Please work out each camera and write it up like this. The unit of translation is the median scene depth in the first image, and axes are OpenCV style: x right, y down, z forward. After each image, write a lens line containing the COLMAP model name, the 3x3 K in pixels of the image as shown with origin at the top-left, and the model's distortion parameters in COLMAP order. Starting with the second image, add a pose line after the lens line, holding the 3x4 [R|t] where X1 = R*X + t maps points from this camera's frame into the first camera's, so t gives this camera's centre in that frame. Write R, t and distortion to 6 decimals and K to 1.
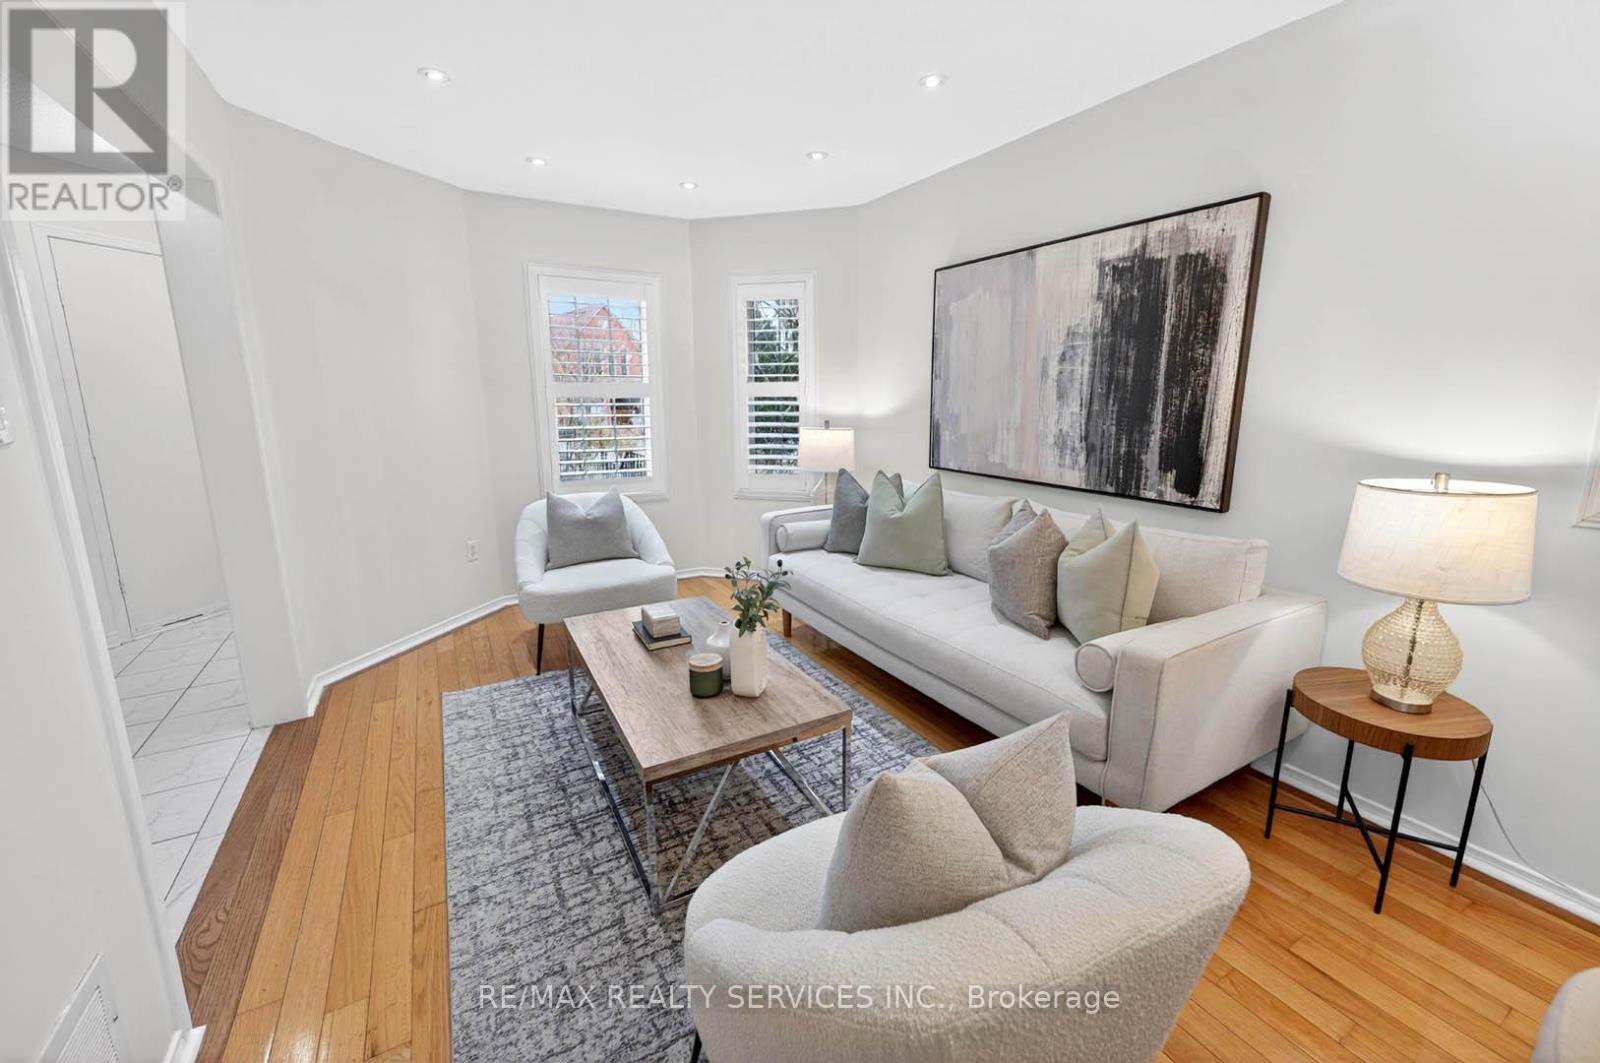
lens RADIAL K [[644.9, 0, 808.2], [0, 644.9, 520.8], [0, 0, 1]] dist [-0.003677, 0.001979]
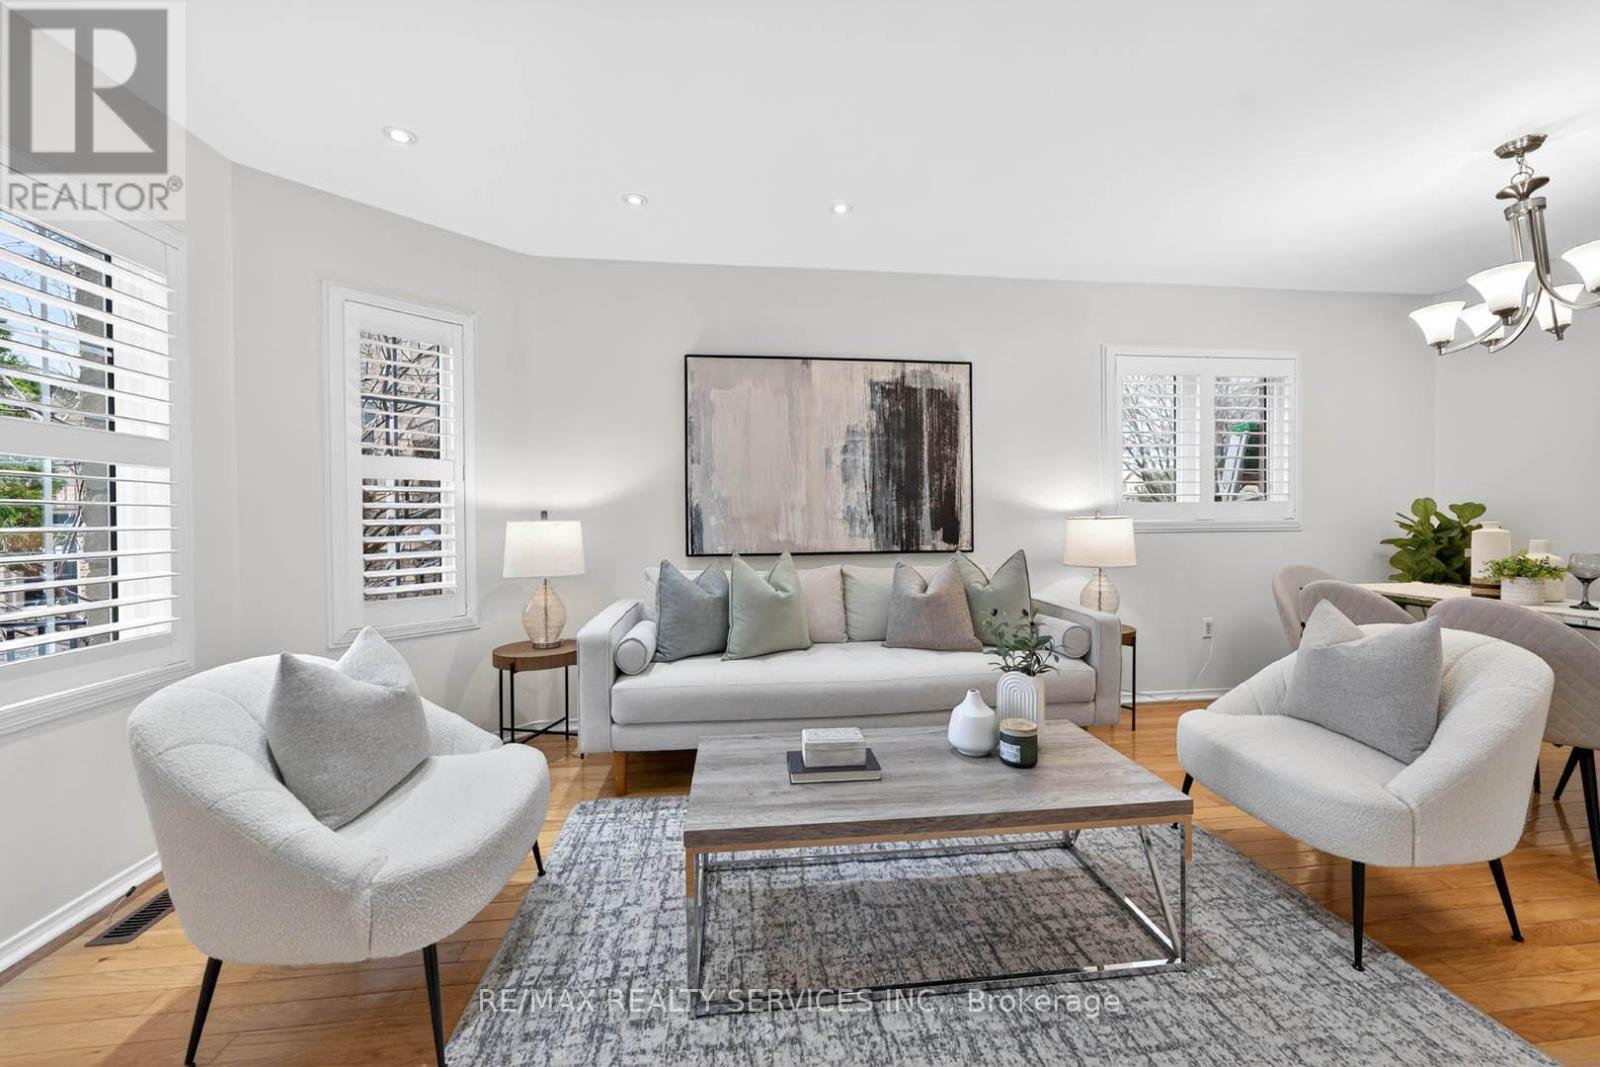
lens RADIAL K [[644.9, 0, 811.9], [0, 644.9, 524.5], [0, 0, 1]] dist [-0.003677, 0.001979]
pose [[0.390872, -0.018527, 0.920258, -0.828229], [0.187156, 0.980511, -0.059753, -0.050009], [-0.901217, 0.195588, 0.386722, 0.633985]]
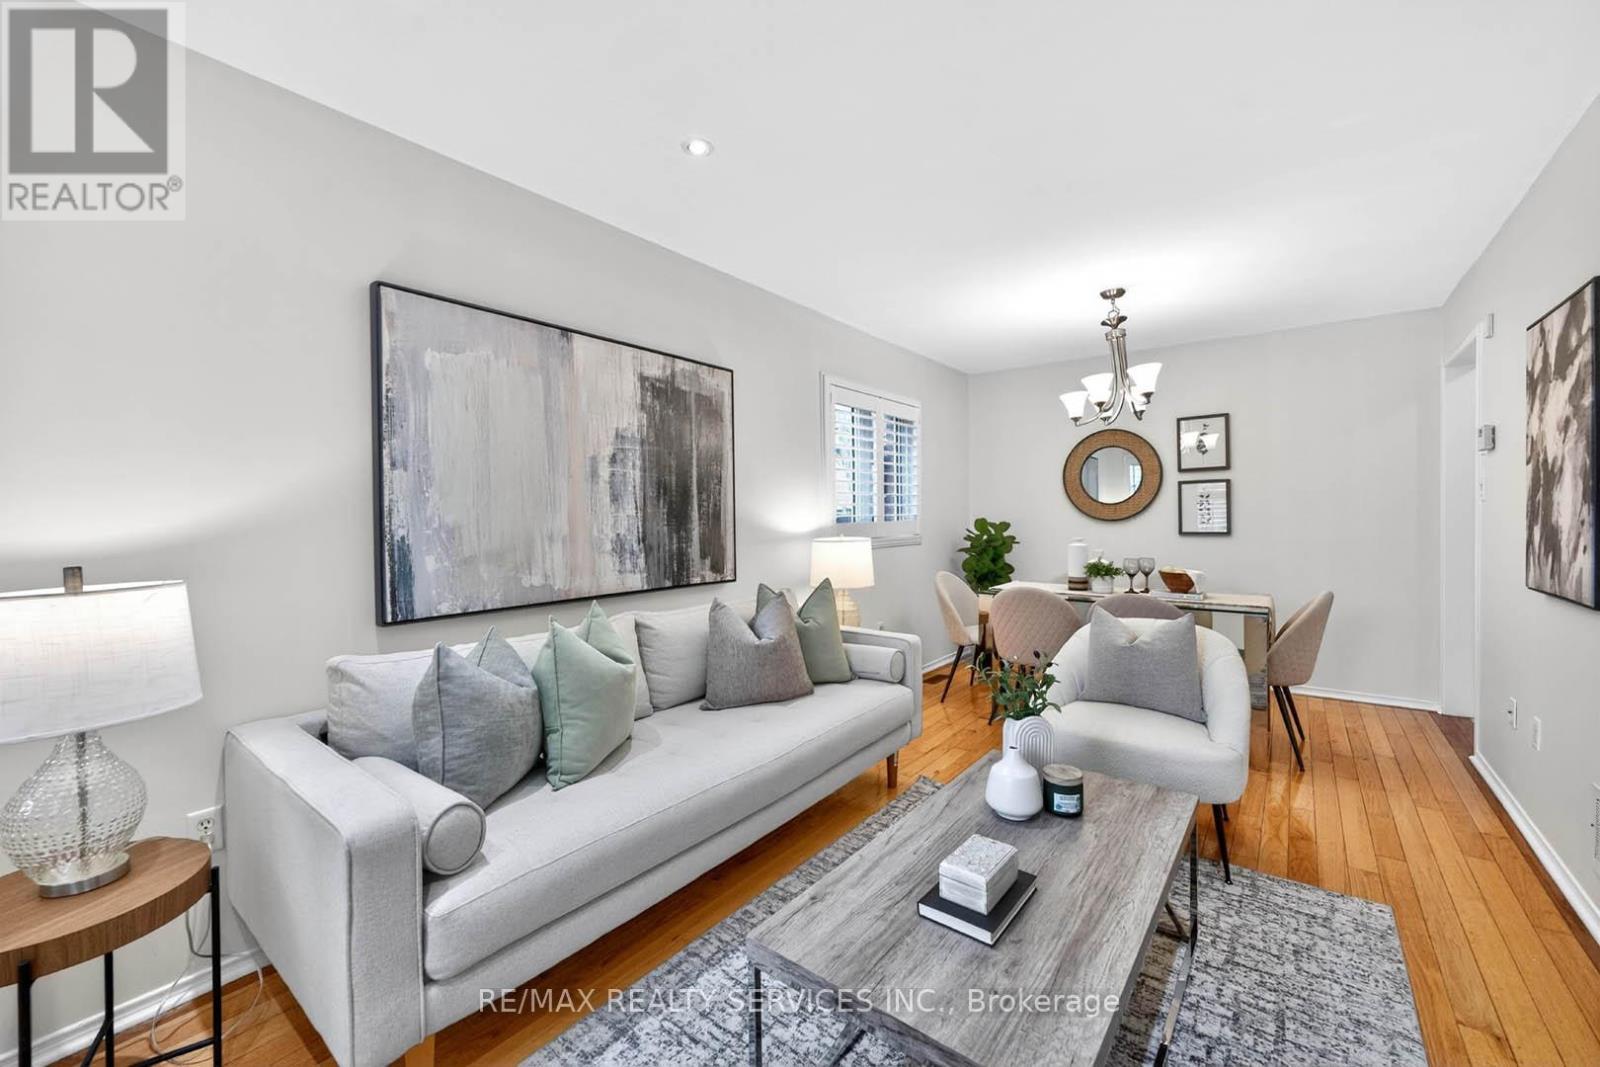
lens RADIAL K [[644.9, 0, 807.4], [0, 644.9, 522.6], [0, 0, 1]] dist [-0.003677, 0.001979]
pose [[-0.384776, -0.011645, 0.922937, -0.627342], [0.188514, 0.977852, 0.090930, -0.204940], [-0.903554, 0.208975, -0.374058, 1.176798]]
